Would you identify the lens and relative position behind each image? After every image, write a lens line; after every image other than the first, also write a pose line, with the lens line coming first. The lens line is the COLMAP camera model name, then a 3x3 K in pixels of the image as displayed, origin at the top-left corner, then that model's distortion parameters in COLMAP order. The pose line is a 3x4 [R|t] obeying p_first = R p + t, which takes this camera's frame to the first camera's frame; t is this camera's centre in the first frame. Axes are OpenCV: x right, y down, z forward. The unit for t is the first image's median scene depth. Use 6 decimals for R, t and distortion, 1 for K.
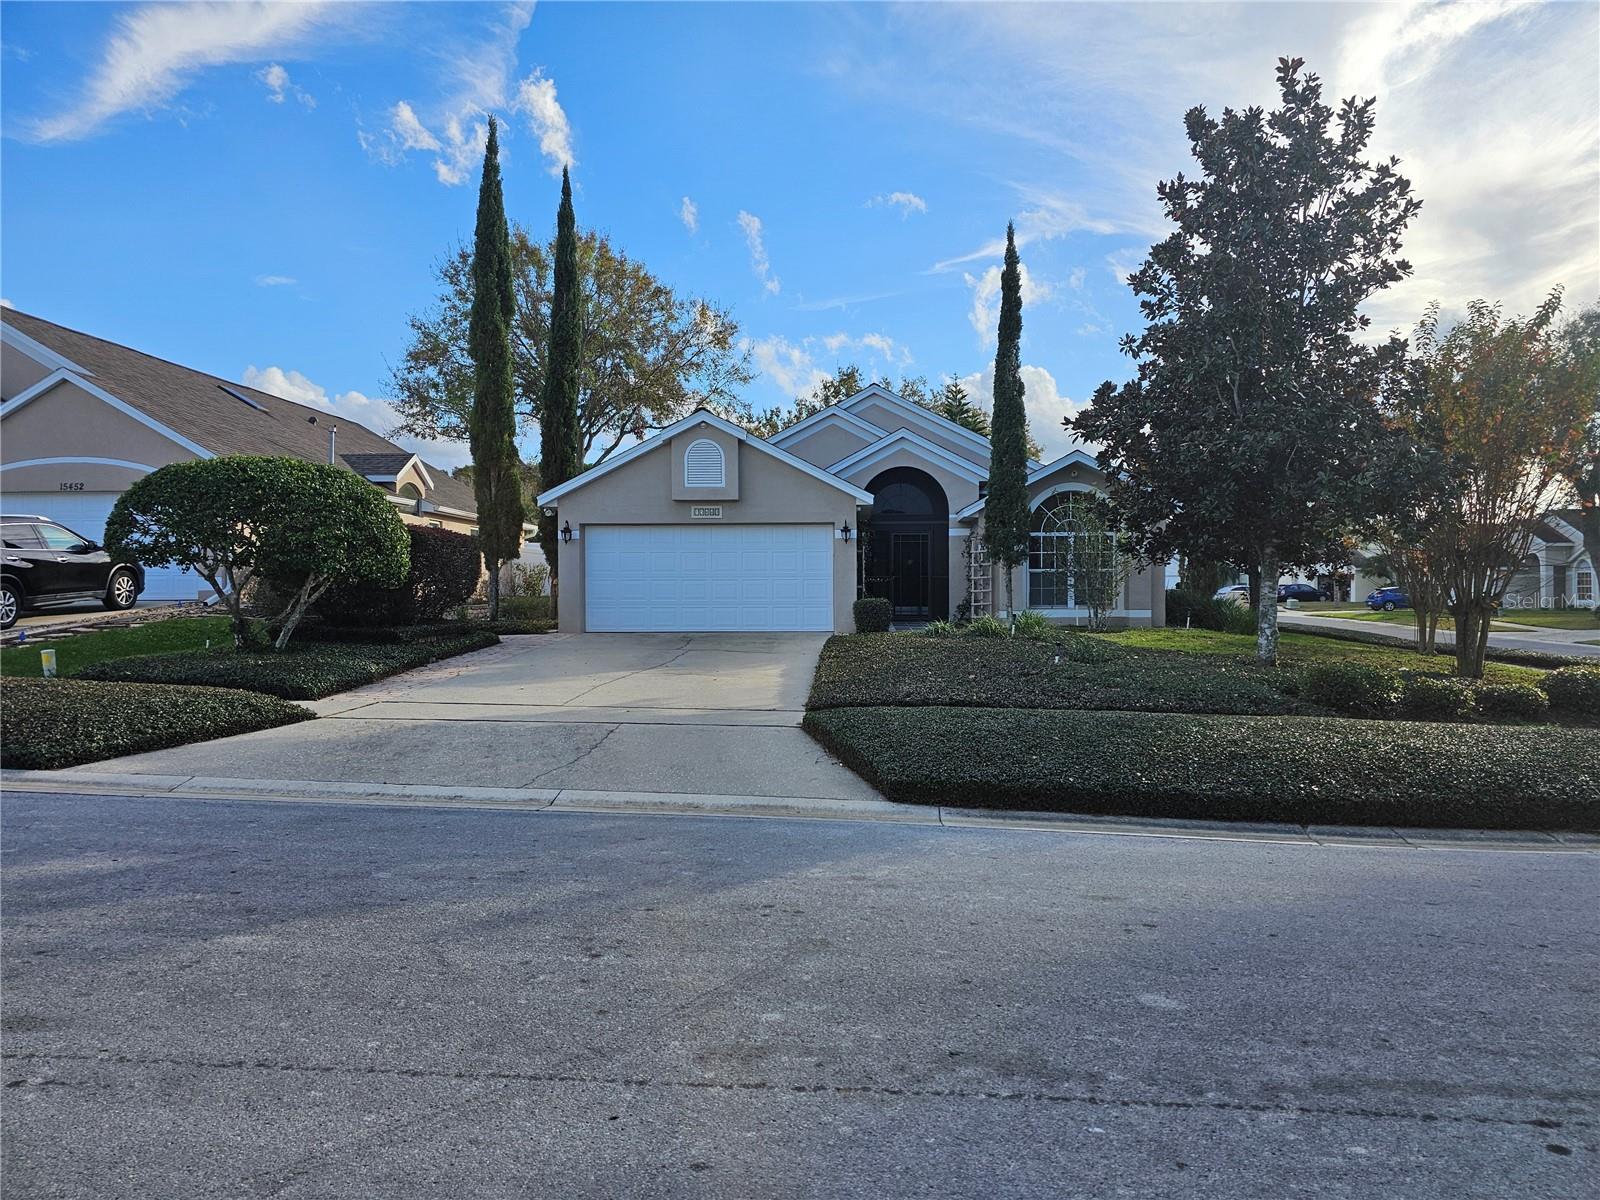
lens RADIAL K [[1059.6, 0, 802.6], [0, 1059.6, 601.2], [0, 0, 1]] dist [0.056343, -0.044506]
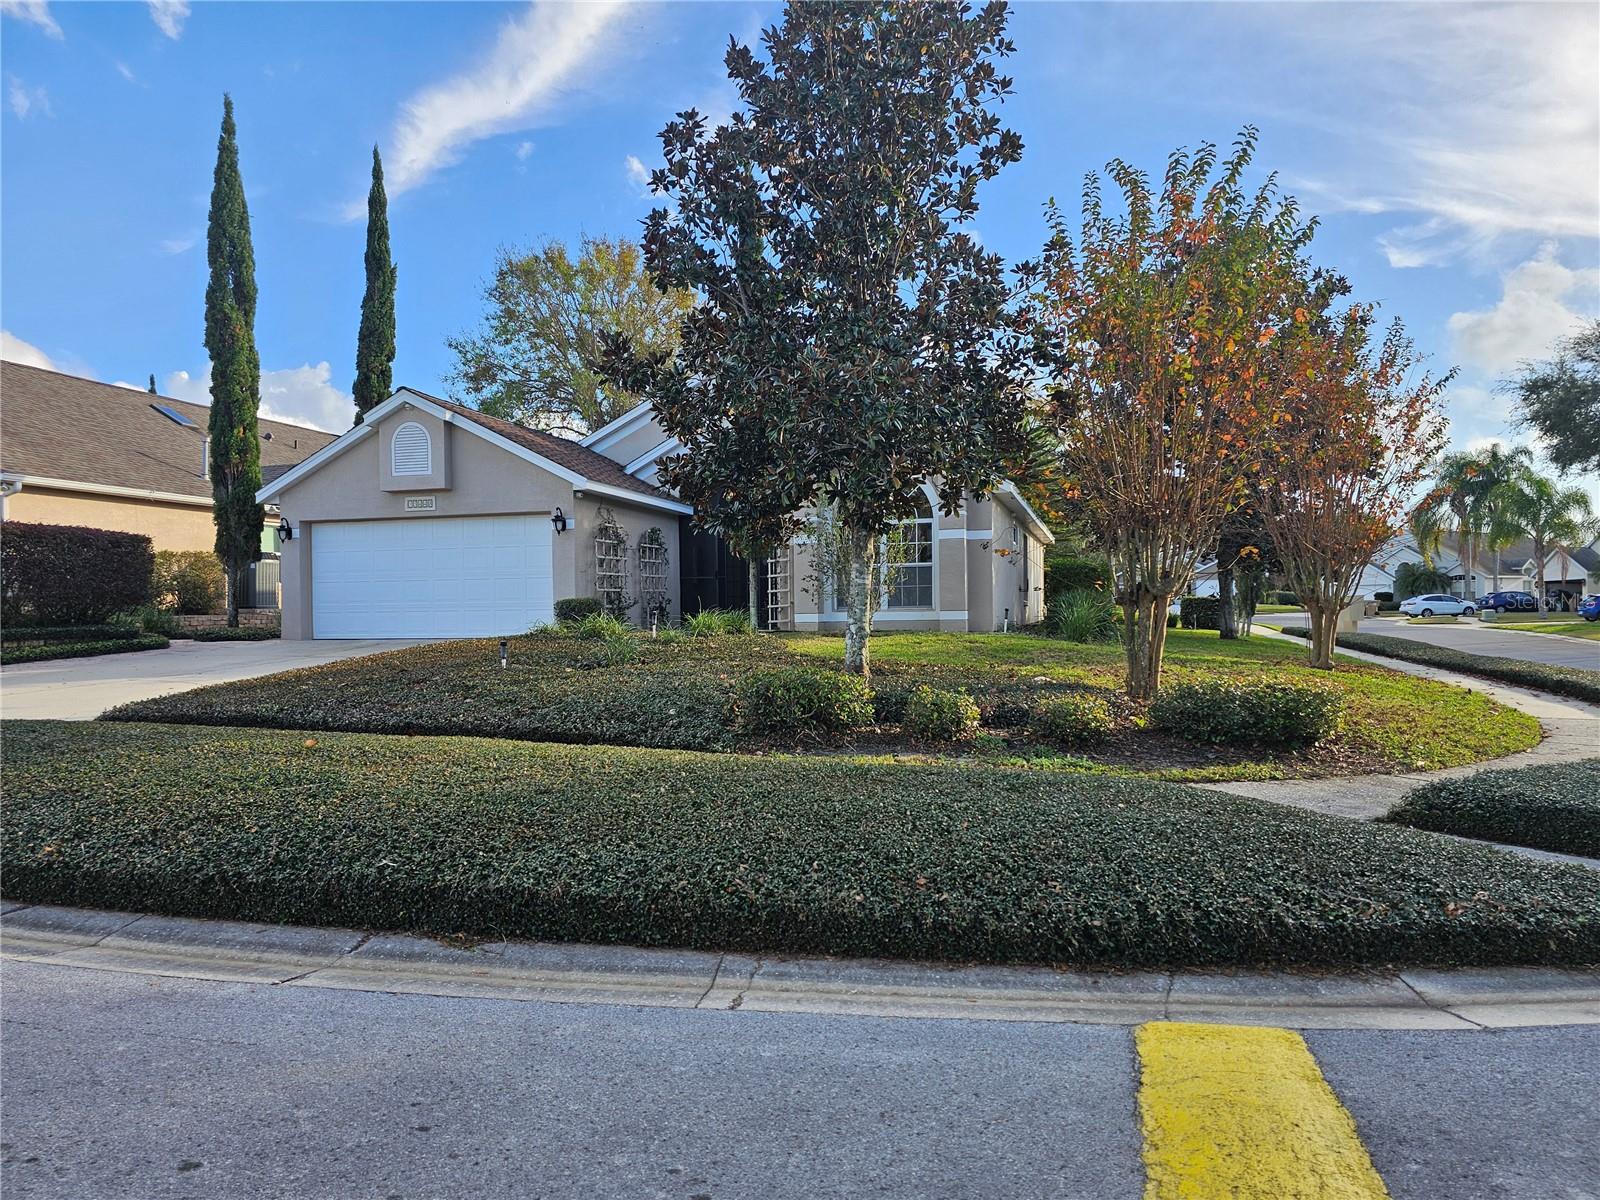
lens RADIAL K [[1059.6, 0, 796.1], [0, 1059.6, 604.8], [0, 0, 1]] dist [0.056343, -0.044506]
pose [[0.973741, -0.008692, -0.227494, 0.602242], [0.005169, 0.999857, -0.016077, 0.024417], [0.227601, 0.014479, 0.973647, 0.275837]]
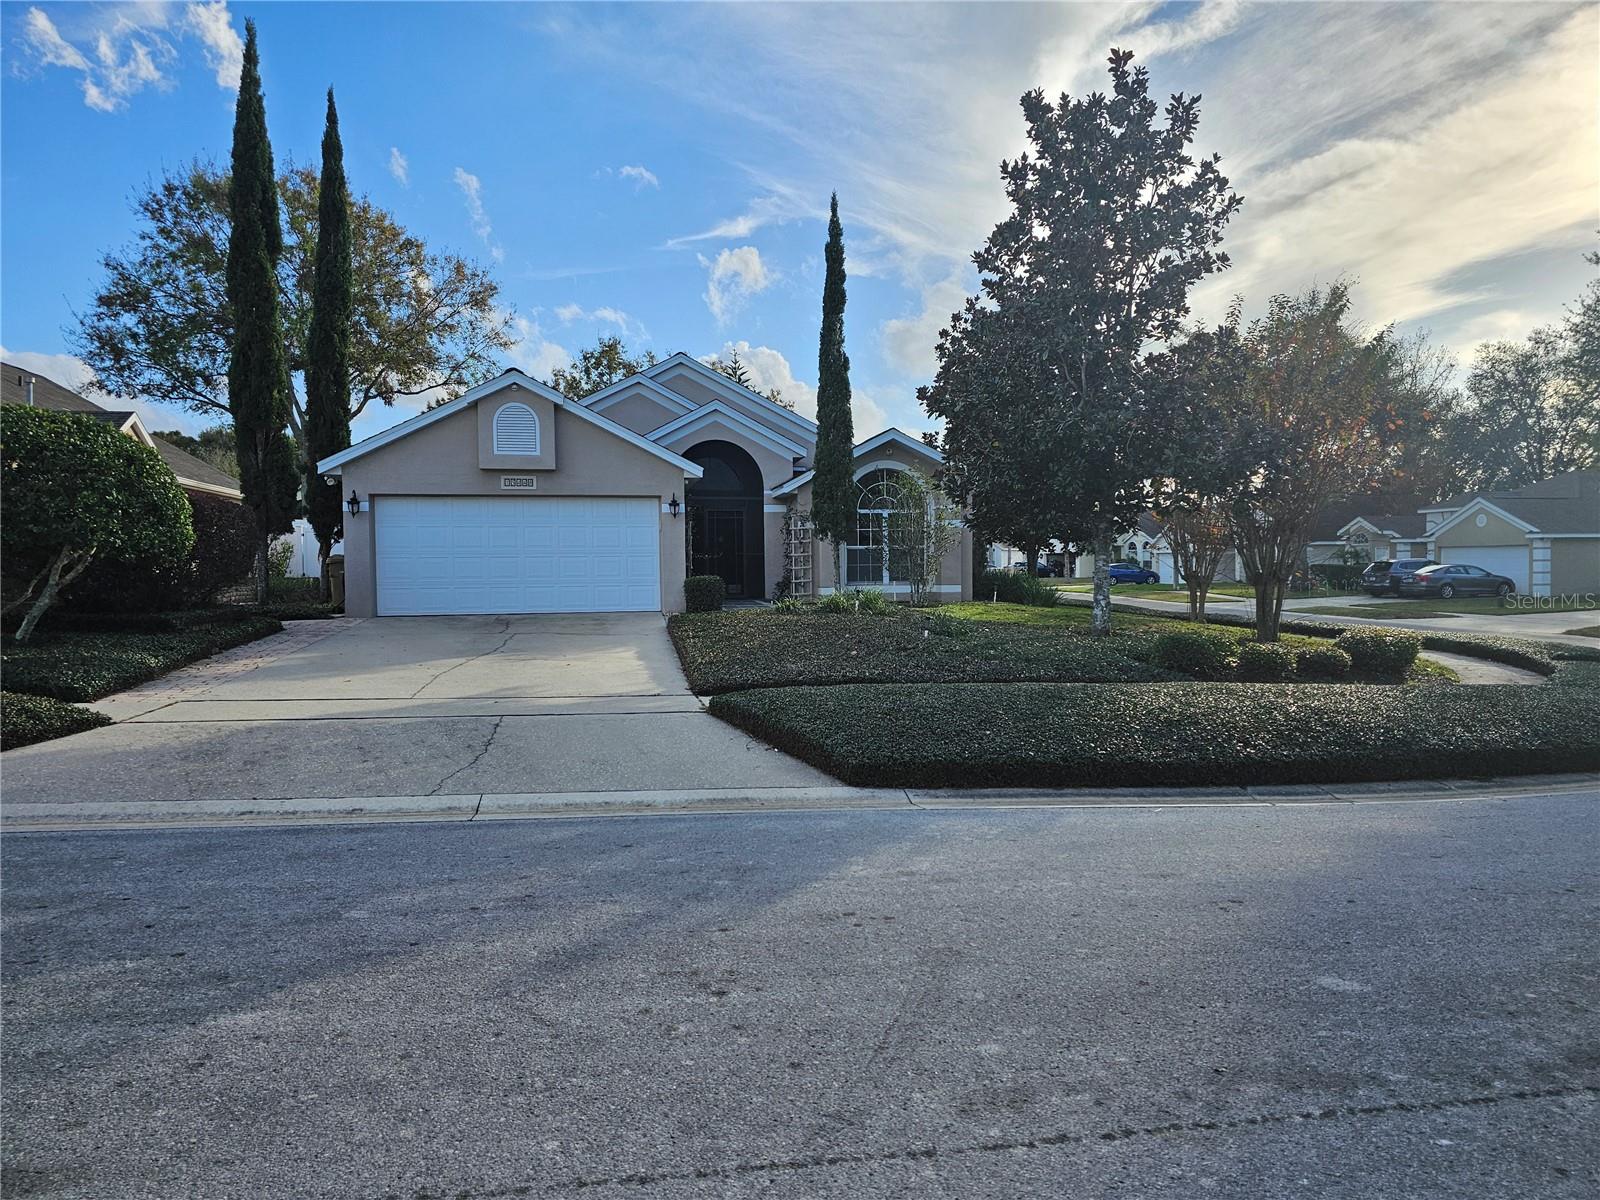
lens RADIAL K [[1059.6, 0, 797.3], [0, 1059.6, 605.5], [0, 0, 1]] dist [0.056343, -0.044506]
pose [[0.970805, -0.014881, 0.239410, -0.111094], [0.009389, 0.999666, 0.024066, 0.003146], [-0.239688, -0.021116, 0.970620, 0.061232]]
